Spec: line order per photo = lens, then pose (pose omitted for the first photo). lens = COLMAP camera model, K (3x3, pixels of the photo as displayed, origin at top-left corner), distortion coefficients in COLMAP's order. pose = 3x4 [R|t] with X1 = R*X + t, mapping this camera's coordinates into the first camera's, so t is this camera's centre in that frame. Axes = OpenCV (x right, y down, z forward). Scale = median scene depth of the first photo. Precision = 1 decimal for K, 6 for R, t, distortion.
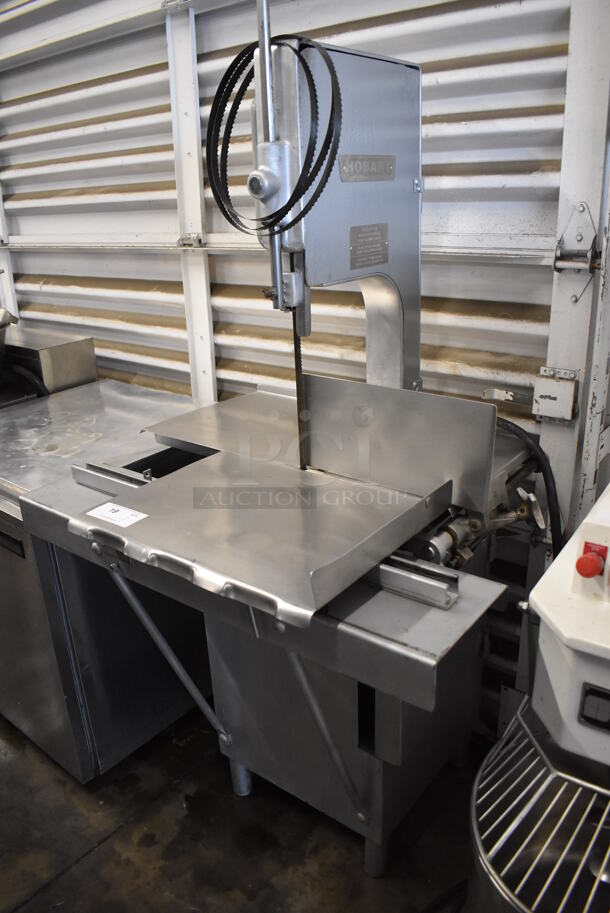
lens RADIAL K [[713.4, 0, 306.3], [0, 713.4, 449.8], [0, 0, 1]] dist [-0.084185, 0.006430]
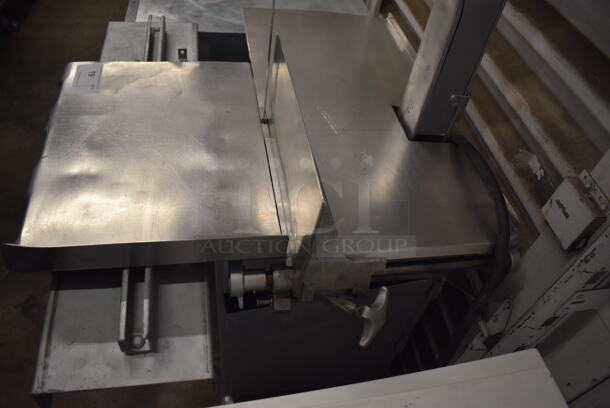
lens RADIAL K [[476.6, 0, 304.9], [0, 476.6, 203.9], [0, 0, 1]] dist [-0.084185, 0.006430]
pose [[0.728746, 0.589713, -0.348092, 0.311980], [-0.386768, 0.773936, 0.501431, -0.219277], [0.565101, -0.230785, 0.792085, 0.456132]]
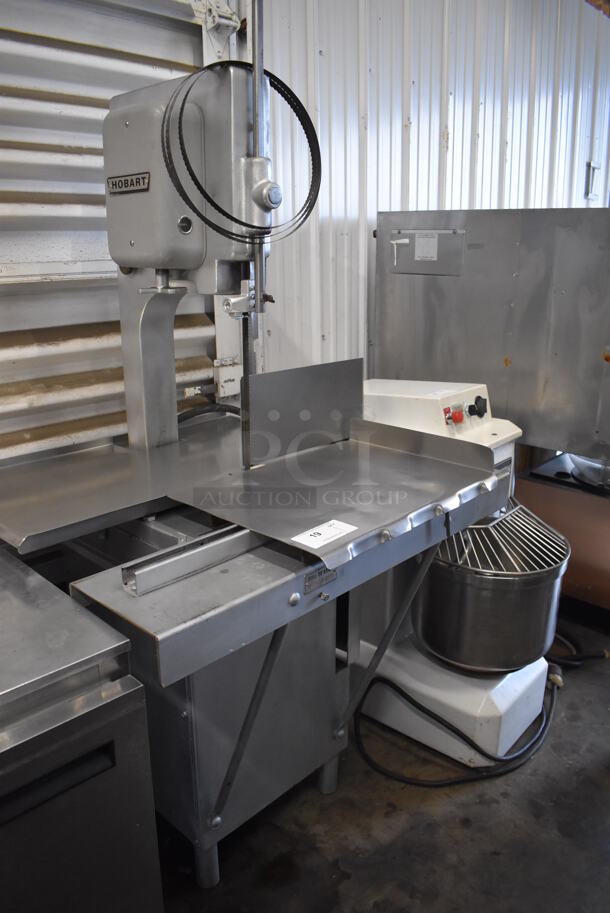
lens RADIAL K [[713.4, 0, 306.1], [0, 713.4, 458.2], [0, 0, 1]] dist [-0.084185, 0.006430]
pose [[0.095131, -0.248036, 0.964069, -0.938261], [0.340597, 0.918120, 0.202605, -0.160412], [-0.935384, 0.309085, 0.171822, 0.687011]]
